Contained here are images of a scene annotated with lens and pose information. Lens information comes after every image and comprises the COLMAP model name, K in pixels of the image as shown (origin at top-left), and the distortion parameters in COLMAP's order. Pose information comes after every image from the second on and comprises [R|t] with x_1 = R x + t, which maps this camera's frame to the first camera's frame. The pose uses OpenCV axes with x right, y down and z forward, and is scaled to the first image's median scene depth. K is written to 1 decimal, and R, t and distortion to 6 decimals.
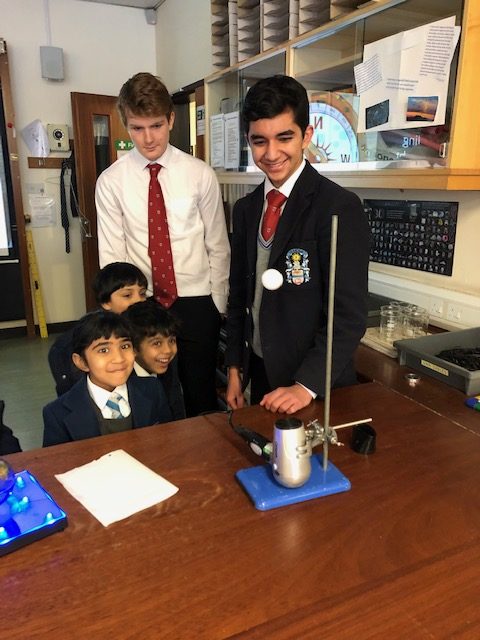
lens RADIAL K [[523.0, 0, 240.0], [0, 523.0, 320.0], [0, 0, 1]] dist [0.042798, -0.060441]
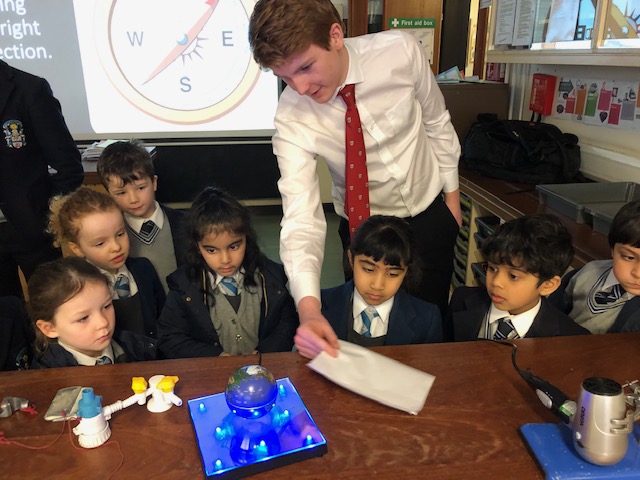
lens RADIAL K [[523.0, 0, 320.0], [0, 523.0, 240.0], [0, 0, 1]] dist [0.042798, -0.060441]
pose [[0.946538, 0.092840, -0.308943, -0.082172], [-0.069440, 0.993879, 0.085918, -0.056767], [0.315029, -0.059872, 0.947192, 0.131059]]
